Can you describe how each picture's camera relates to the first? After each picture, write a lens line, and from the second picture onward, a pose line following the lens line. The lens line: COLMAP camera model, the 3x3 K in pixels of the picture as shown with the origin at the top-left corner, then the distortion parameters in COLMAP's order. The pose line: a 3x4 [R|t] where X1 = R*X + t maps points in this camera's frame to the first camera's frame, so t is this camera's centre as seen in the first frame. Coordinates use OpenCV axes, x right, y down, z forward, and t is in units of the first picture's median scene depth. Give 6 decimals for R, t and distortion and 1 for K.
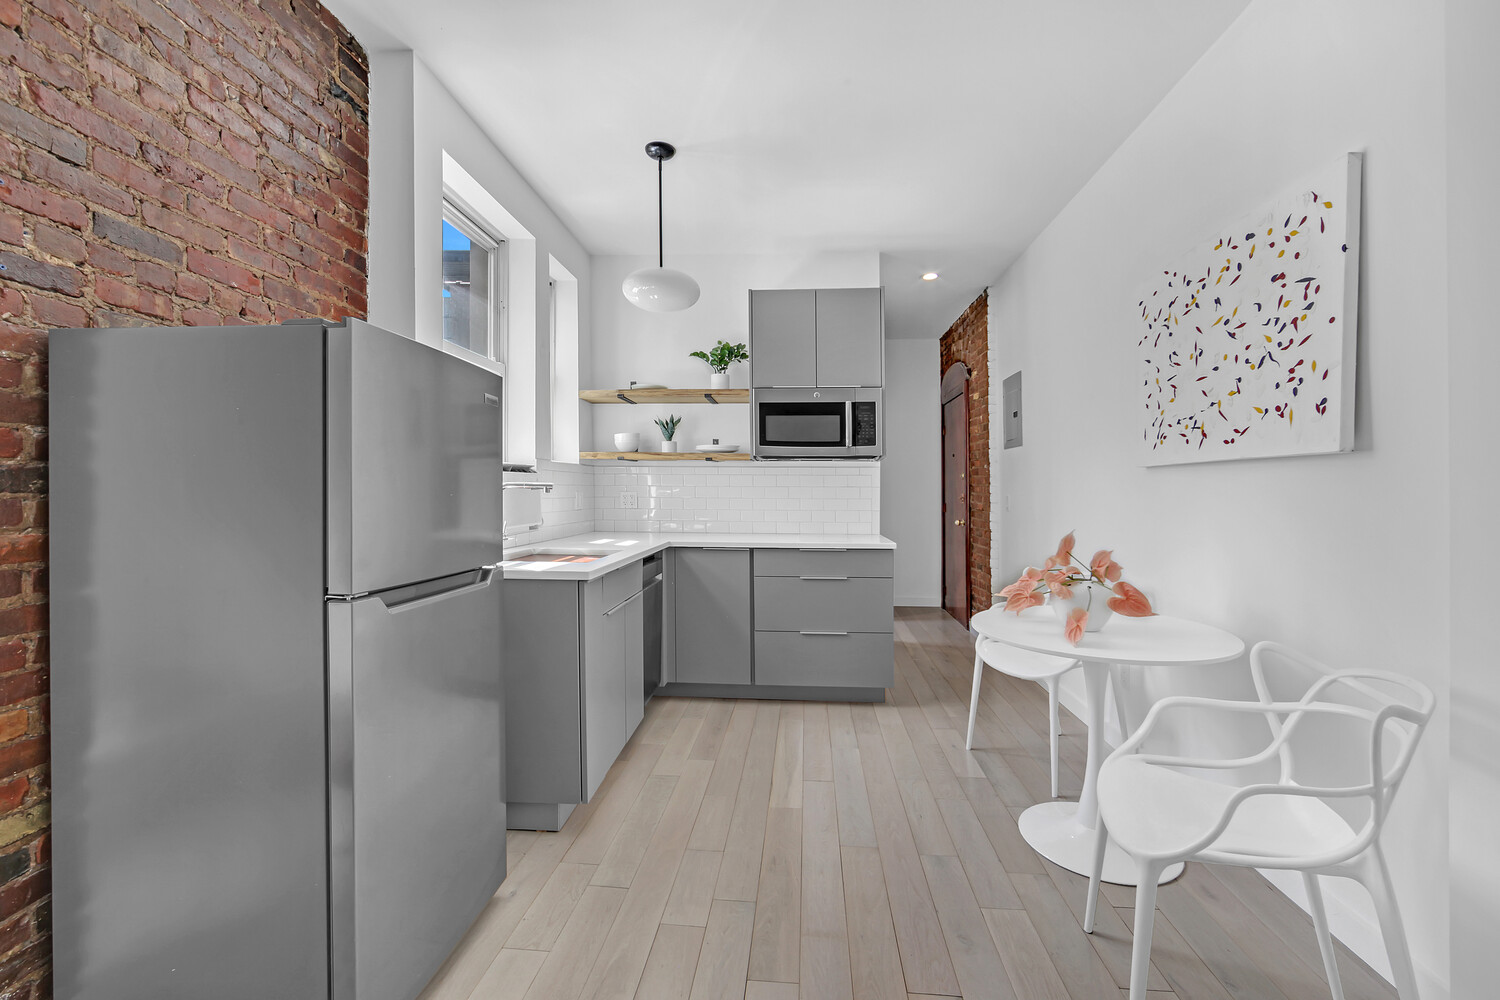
lens RADIAL K [[619.7, 0, 775.1], [0, 619.7, 478.1], [0, 0, 1]] dist [-0.005420, 0.000297]
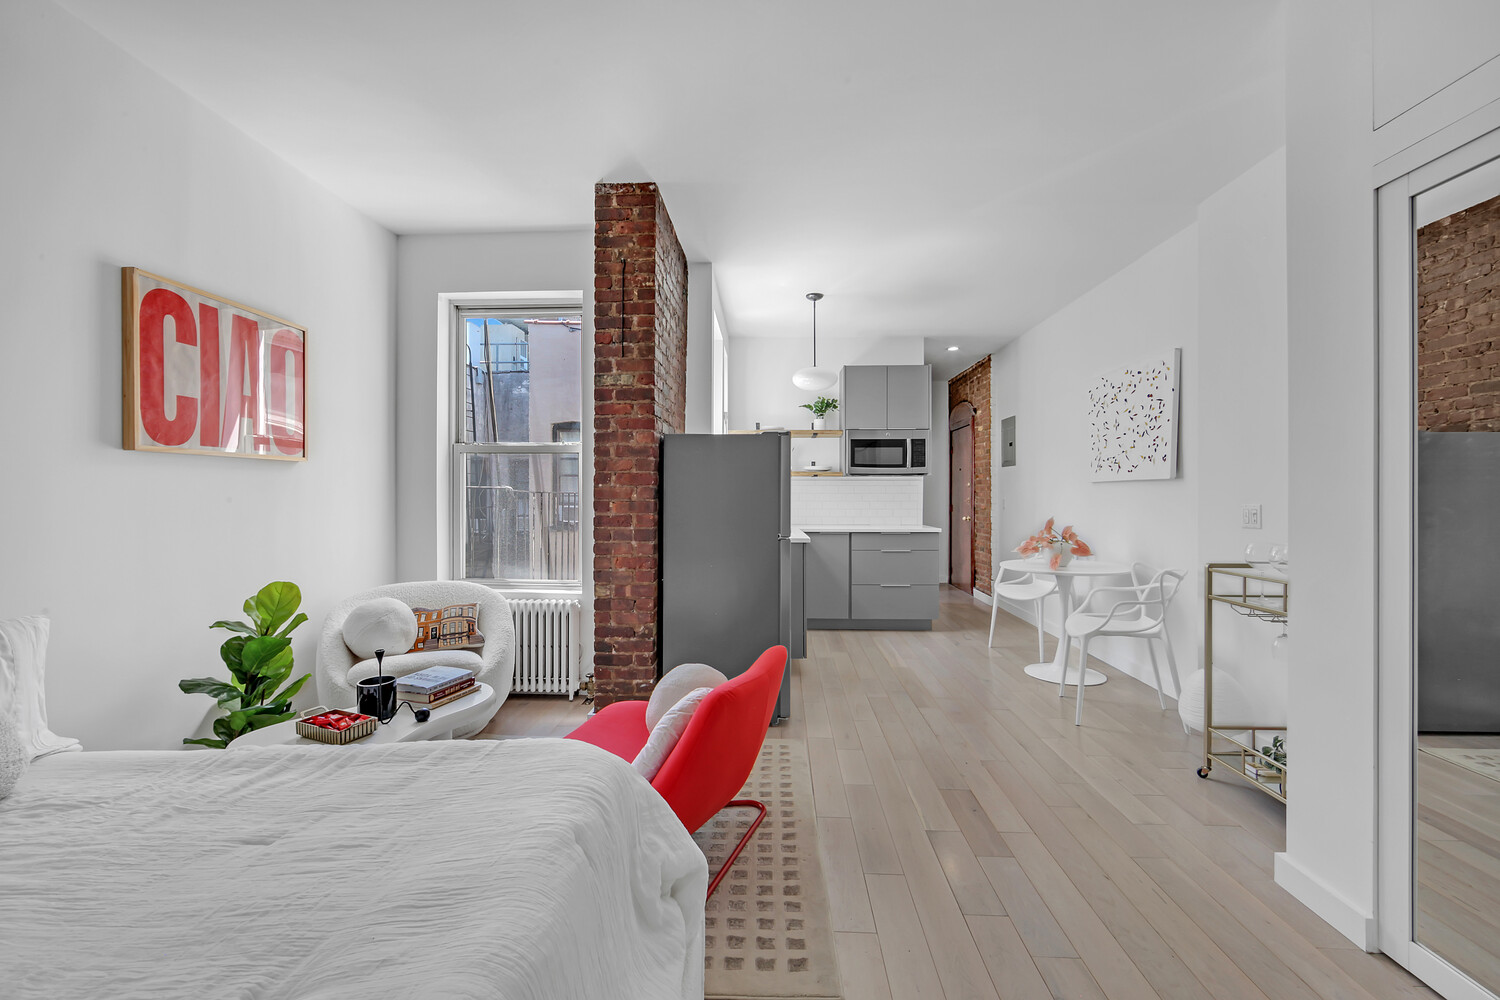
lens RADIAL K [[619.7, 0, 769.5], [0, 619.7, 497.7], [0, 0, 1]] dist [-0.005420, 0.000297]
pose [[0.999272, -0.003942, 0.037937, -0.340715], [0.003037, 0.999710, 0.023880, -0.015933], [-0.038020, -0.023748, 0.998995, -0.640541]]
